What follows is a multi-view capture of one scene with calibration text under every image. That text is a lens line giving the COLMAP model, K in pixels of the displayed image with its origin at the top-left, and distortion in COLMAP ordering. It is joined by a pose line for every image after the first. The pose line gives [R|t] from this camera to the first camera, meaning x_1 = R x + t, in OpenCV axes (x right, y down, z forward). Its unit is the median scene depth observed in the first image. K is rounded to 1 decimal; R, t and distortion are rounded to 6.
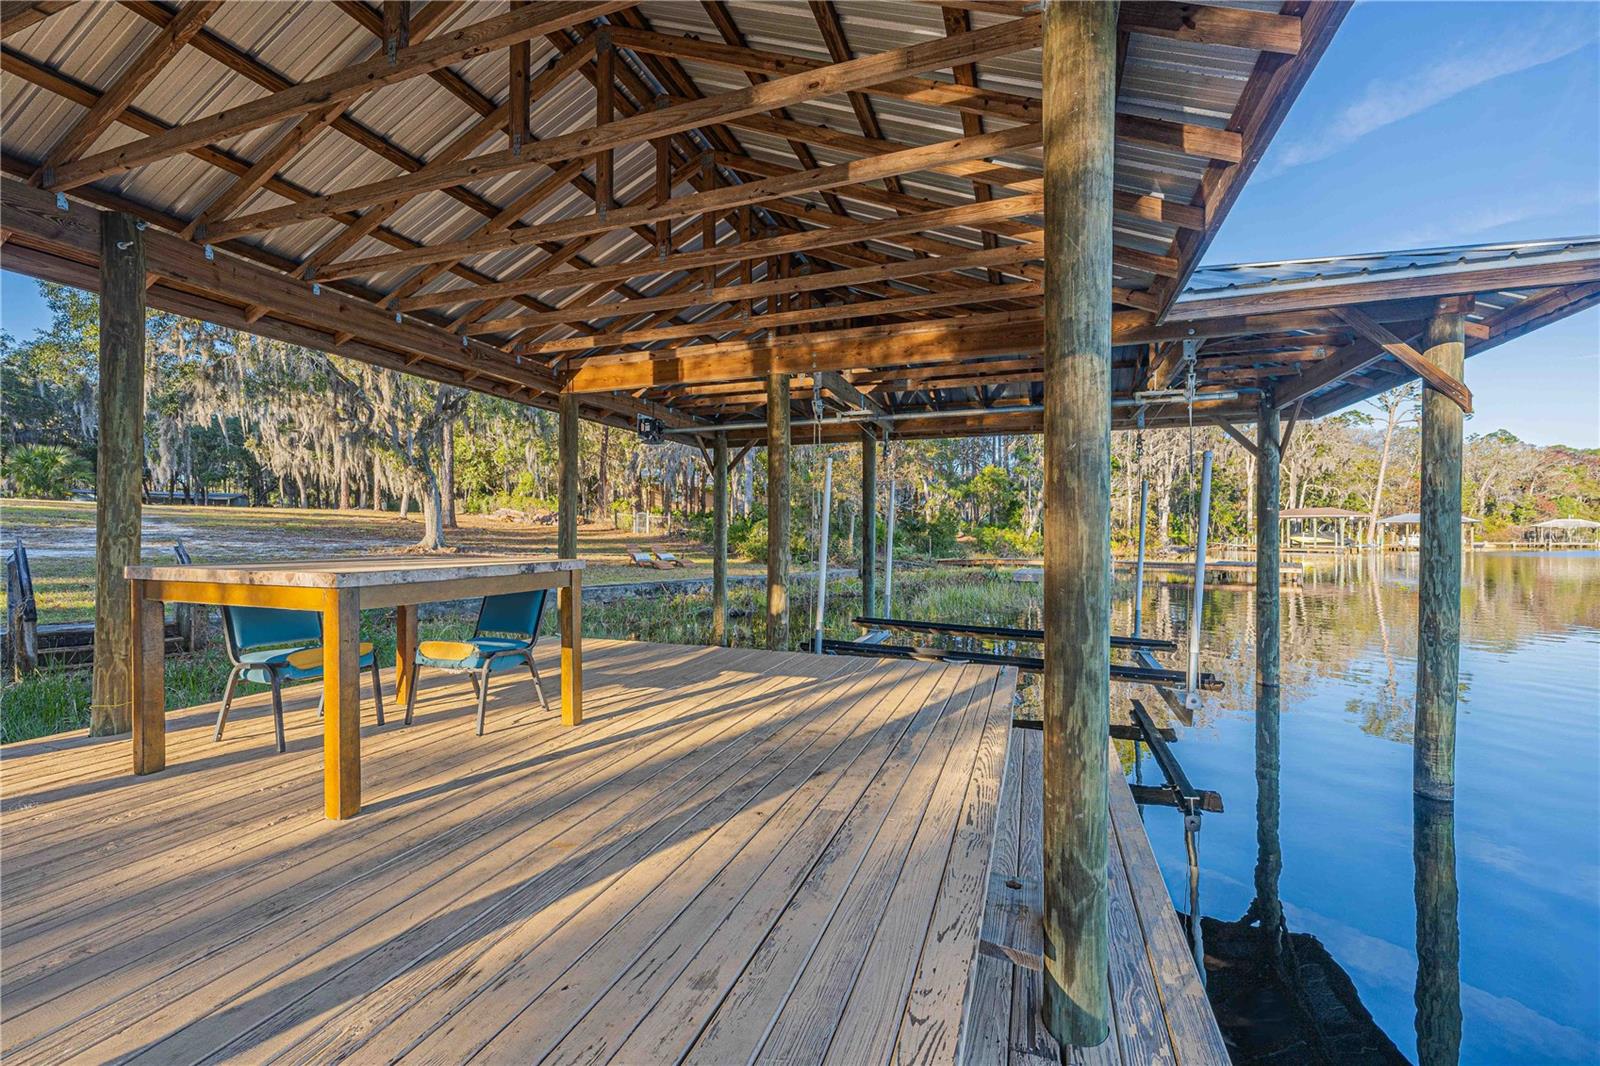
lens RADIAL K [[653.0, 0, 800.0], [0, 653.0, 533.0], [0, 0, 1]] dist [-0.001286, -0.000099]
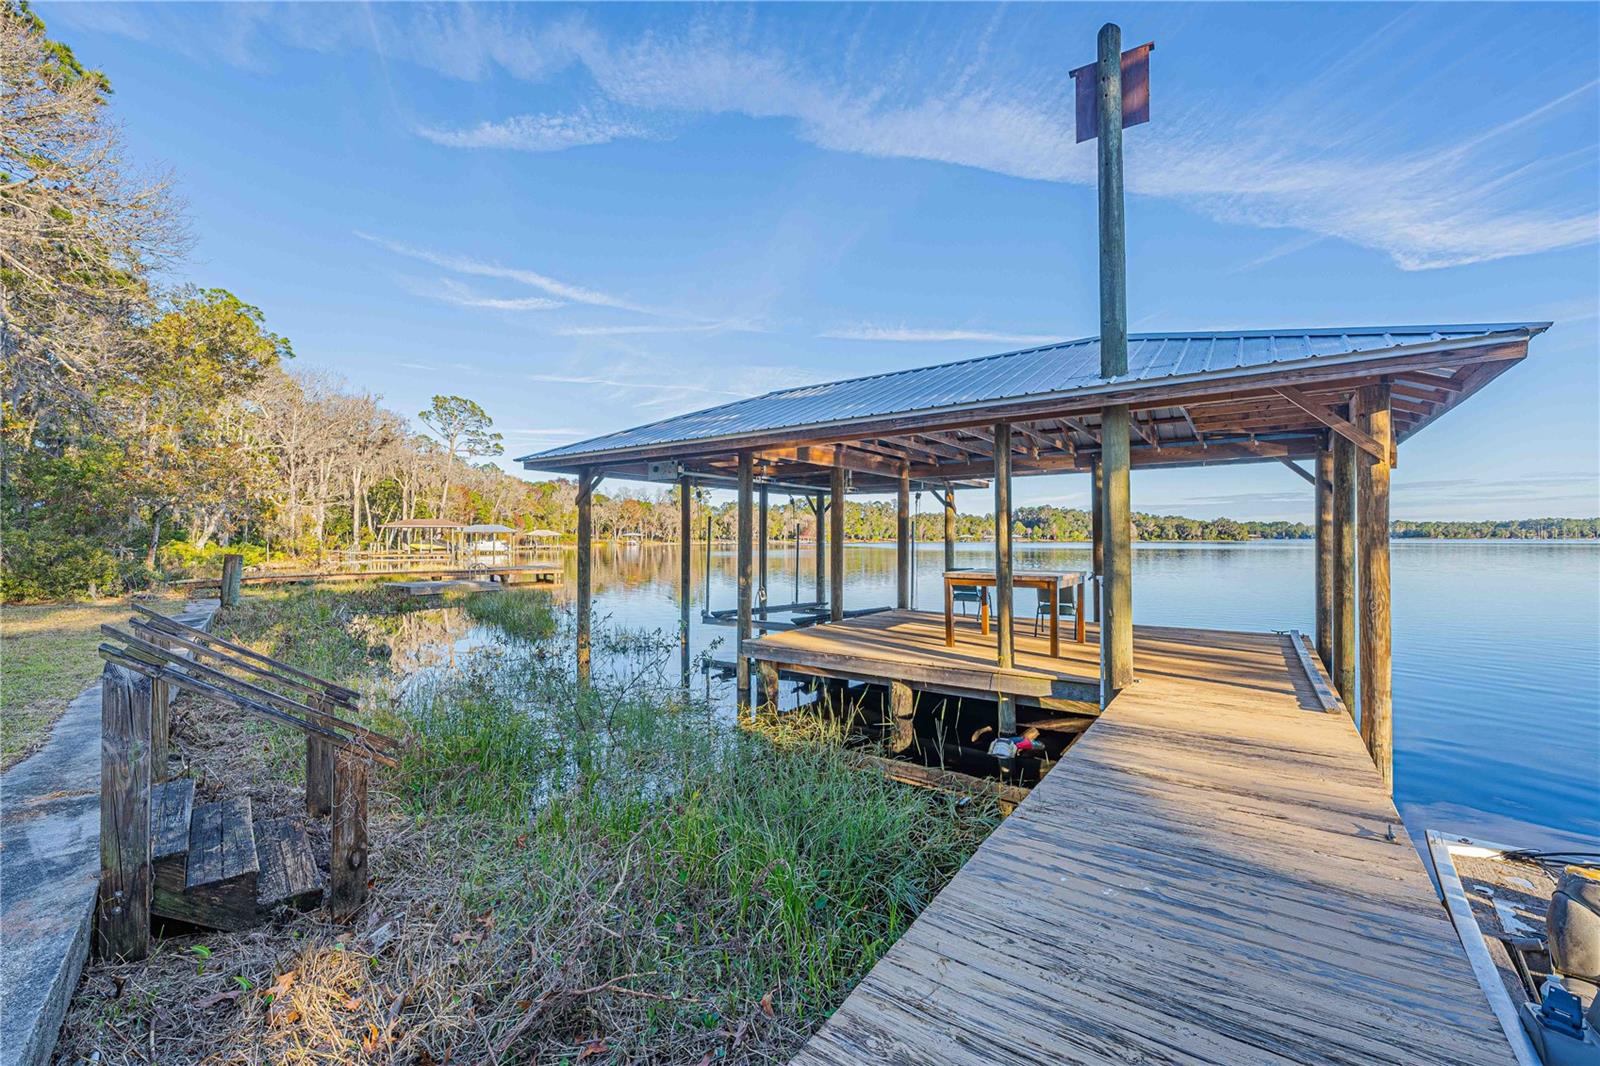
lens RADIAL K [[653.0, 0, 800.0], [0, 653.0, 533.0], [0, 0, 1]] dist [-0.001286, -0.000099]
pose [[0.265940, 0.005908, 0.963972, -0.391642], [0.002513, 0.999974, -0.006822, -0.010873], [-0.963986, 0.004236, 0.265918, 0.136568]]
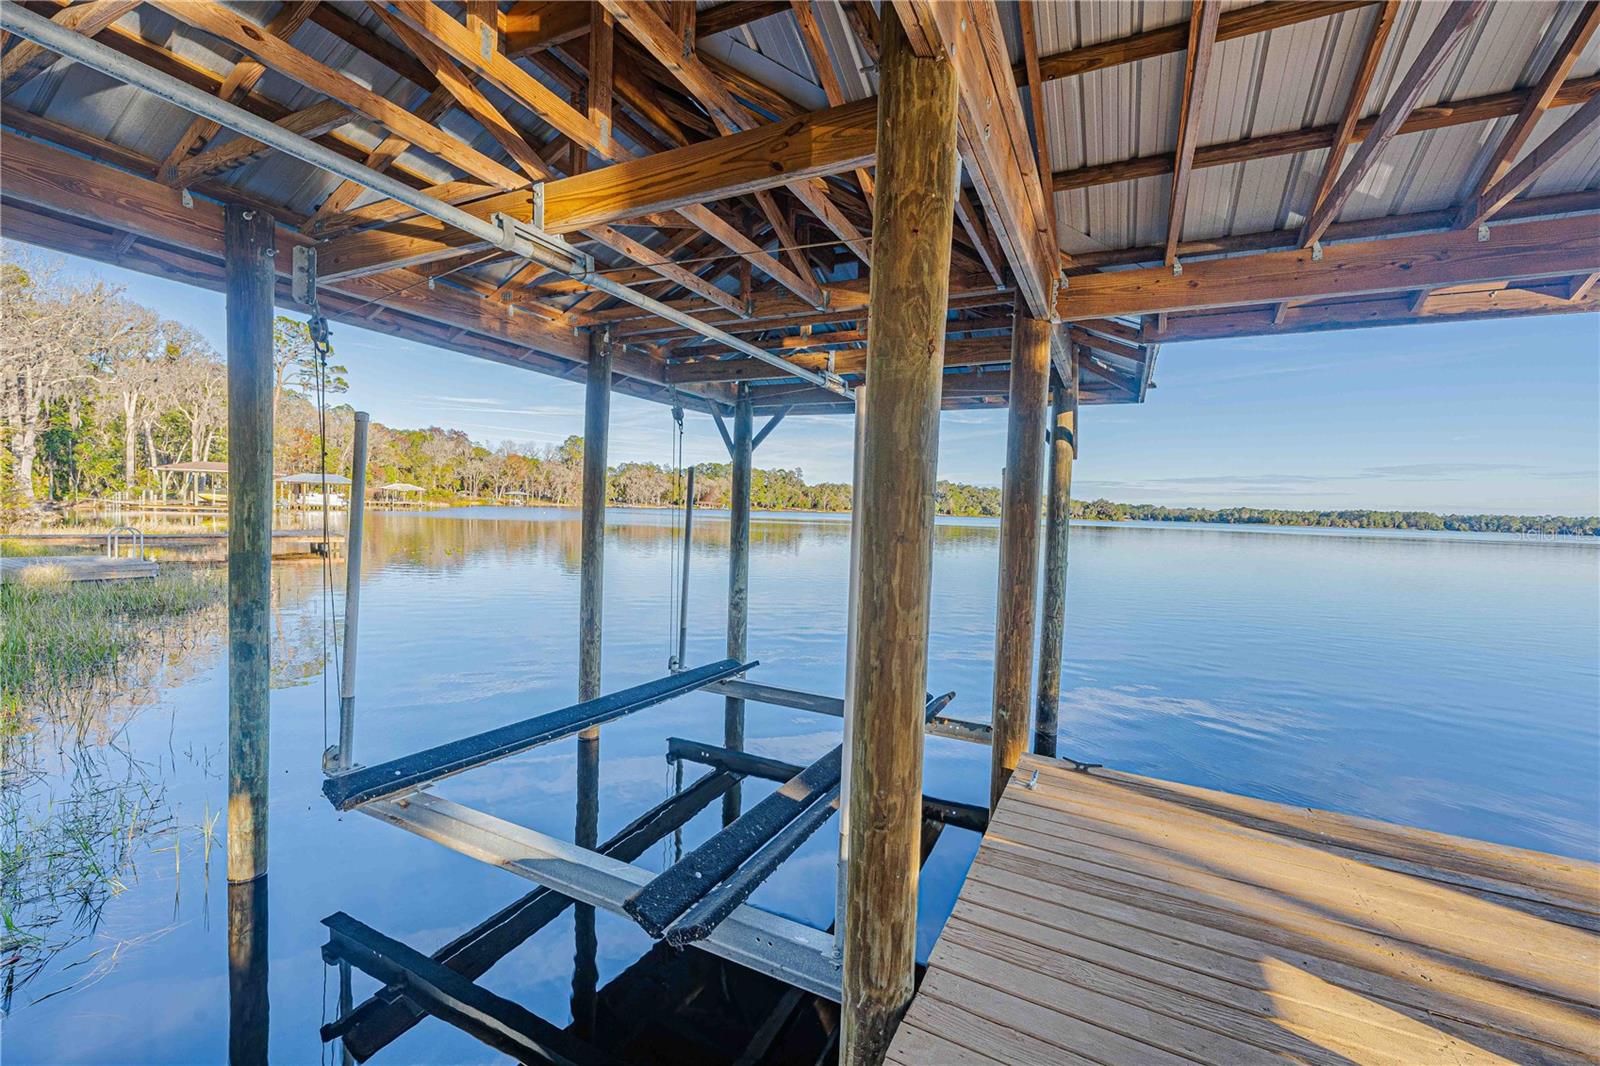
lens RADIAL K [[653.0, 0, 800.0], [0, 653.0, 533.0], [0, 0, 1]] dist [-0.001286, -0.000099]
pose [[0.118704, -0.036525, 0.992258, -0.072080], [-0.033741, 0.998598, 0.040794, -0.011318], [-0.992356, -0.038323, 0.117305, 0.222352]]
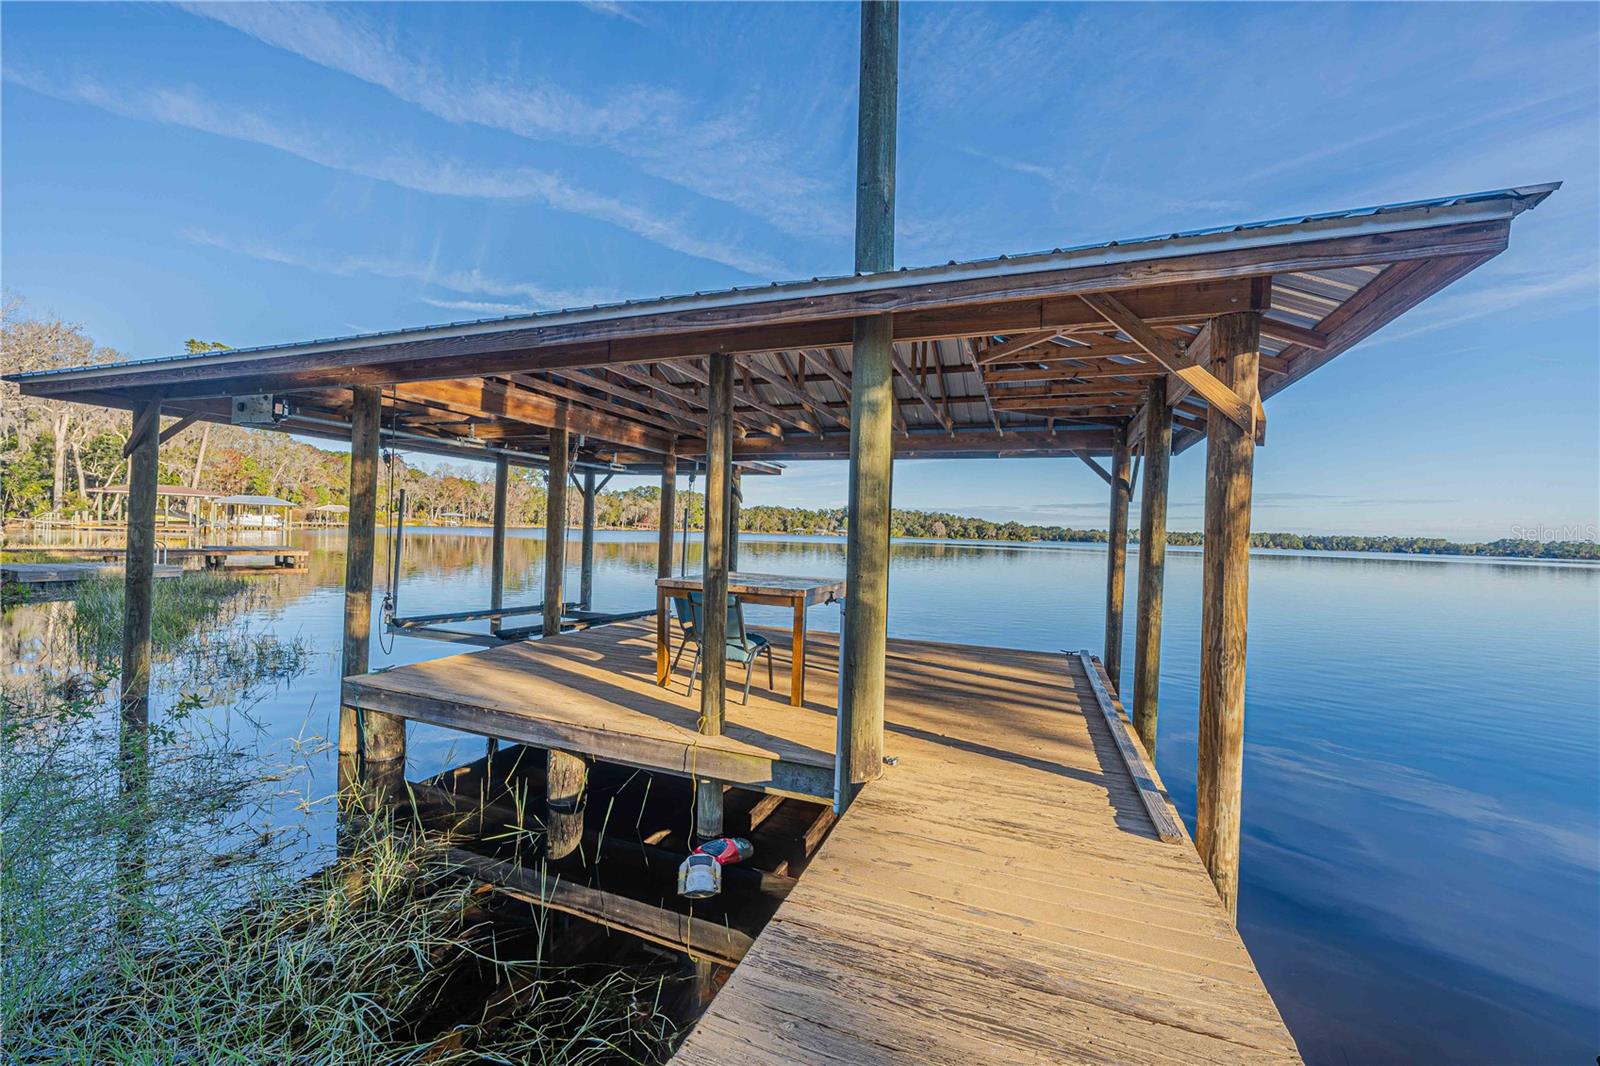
lens RADIAL K [[626.5, 0, 800.0], [0, 626.5, 533.0], [0, 0, 1]] dist [-0.001615, -0.000078]
pose [[0.021183, -0.004073, 0.999767, -0.284831], [-0.034456, 0.999395, 0.004801, -0.011761], [-0.999182, -0.034550, 0.021030, 0.104236]]
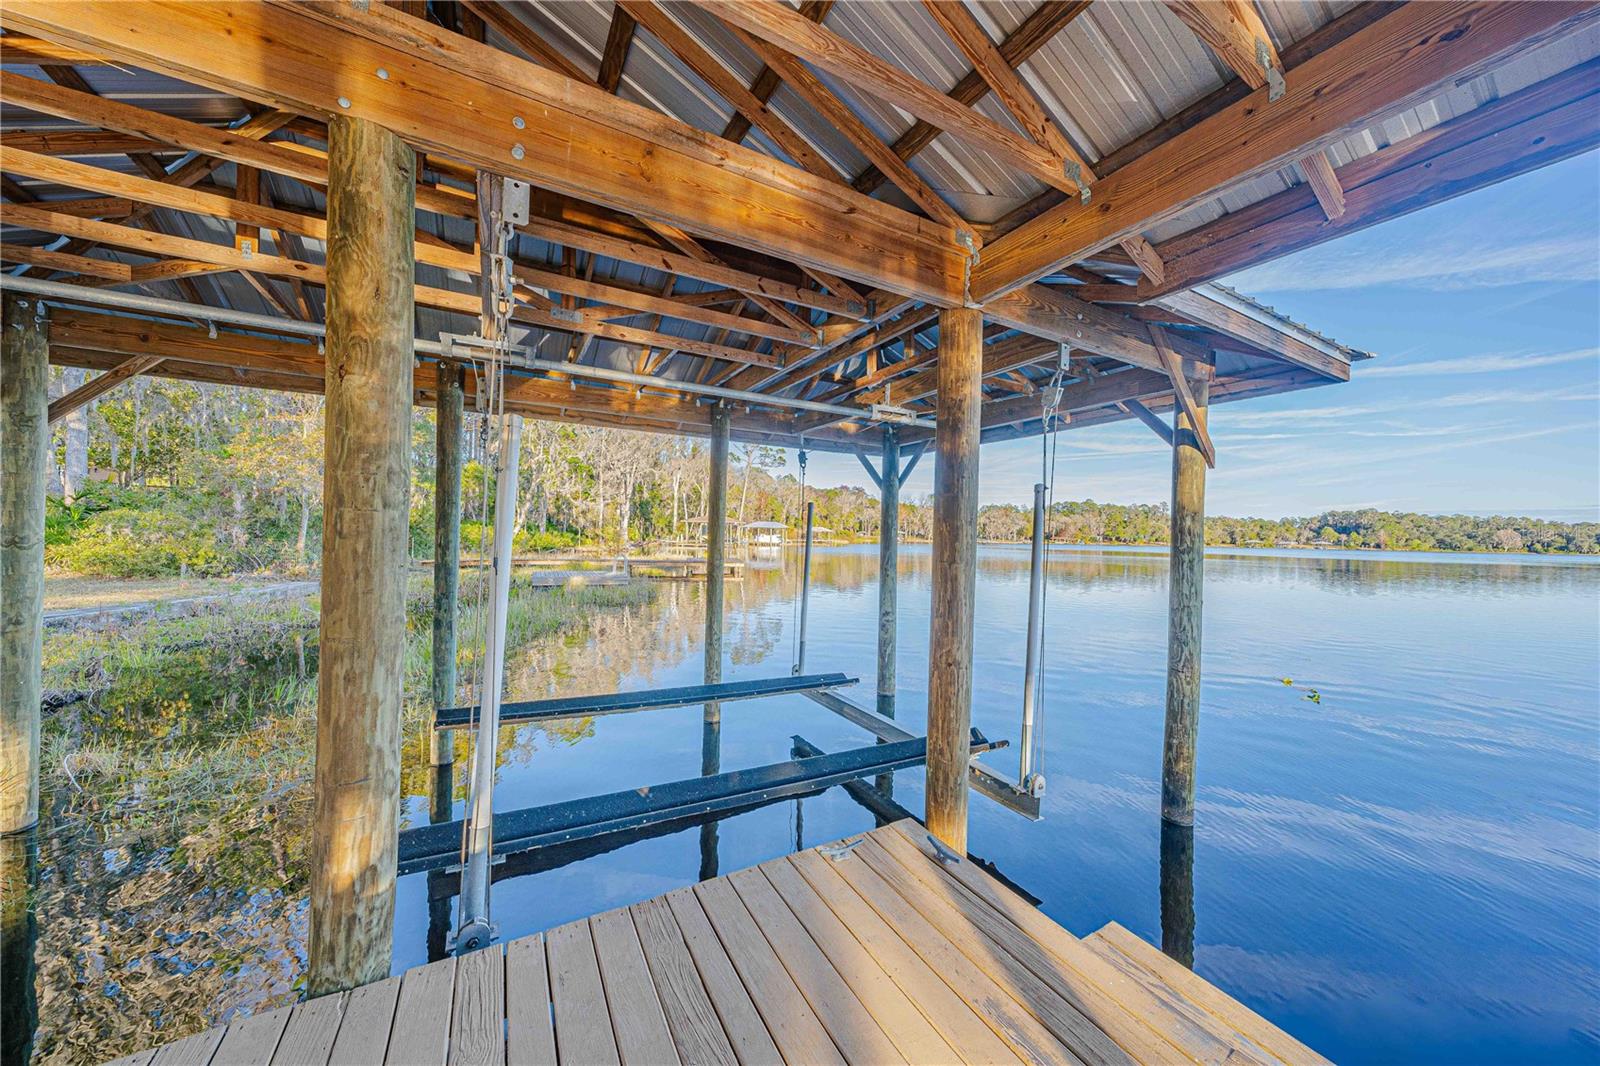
lens RADIAL K [[545.5, 0, 800.0], [0, 545.5, 533.0], [0, 0, 1]] dist [-0.003192, -0.000096]
pose [[0.655649, 0.013725, 0.754941, -0.019105], [-0.020490, 0.999790, -0.000381, -0.011090], [-0.754788, -0.015219, 0.655793, 0.144687]]
